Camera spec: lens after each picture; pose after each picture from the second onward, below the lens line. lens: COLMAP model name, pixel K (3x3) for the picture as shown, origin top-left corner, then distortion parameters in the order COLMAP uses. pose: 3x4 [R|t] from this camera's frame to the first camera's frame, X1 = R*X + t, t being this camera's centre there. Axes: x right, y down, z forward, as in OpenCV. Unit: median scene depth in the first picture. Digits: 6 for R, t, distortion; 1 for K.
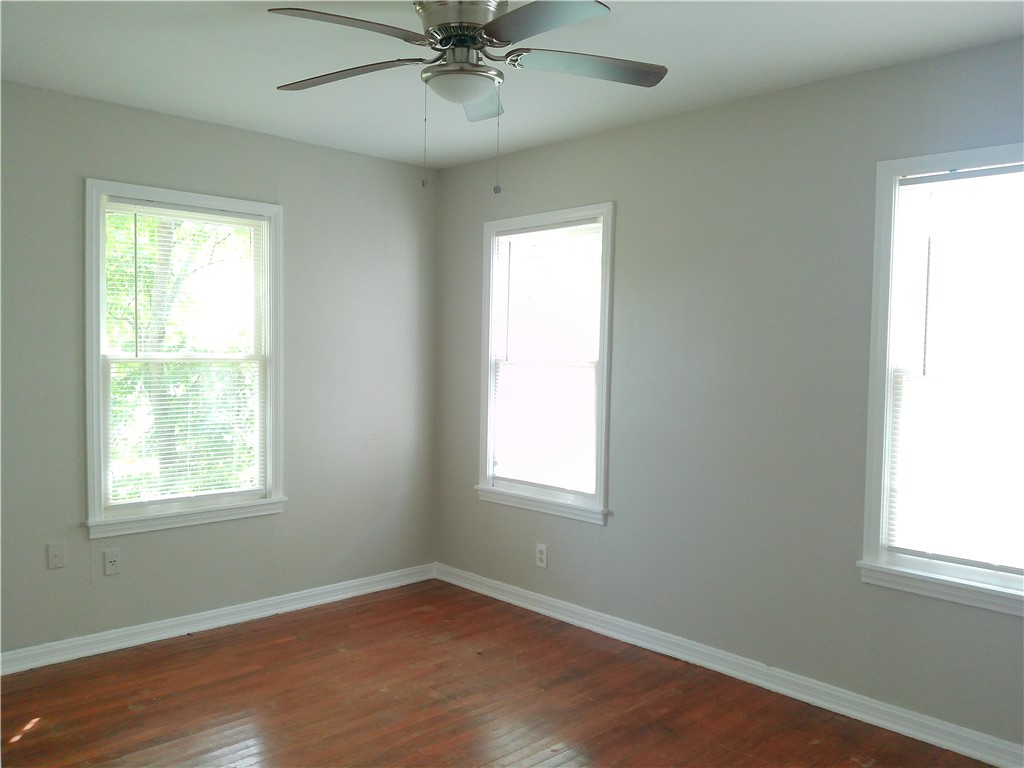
lens RADIAL K [[825.2, 0, 512.0], [0, 825.2, 384.0], [0, 0, 1]] dist [0.057999, -0.106113]
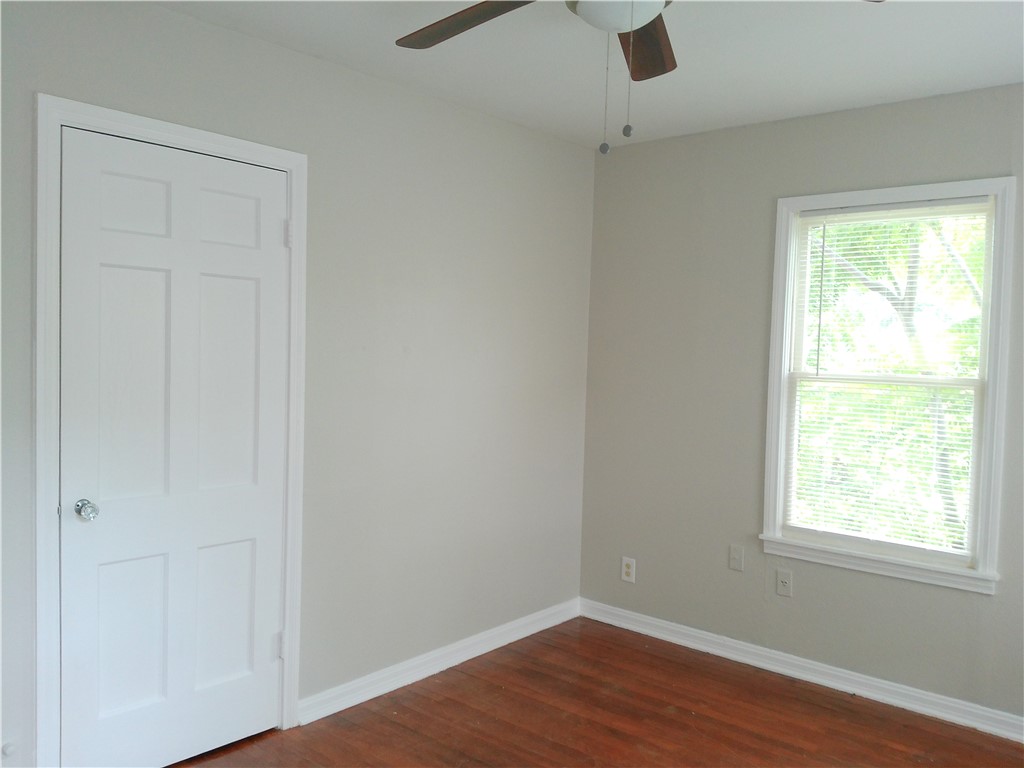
lens RADIAL K [[825.2, 0, 512.0], [0, 825.2, 384.0], [0, 0, 1]] dist [0.057999, -0.106113]
pose [[0.107176, 0.025026, -0.993925, 0.448138], [-0.069232, 0.997444, 0.017649, -0.015721], [0.991827, 0.066919, 0.108634, 0.547148]]
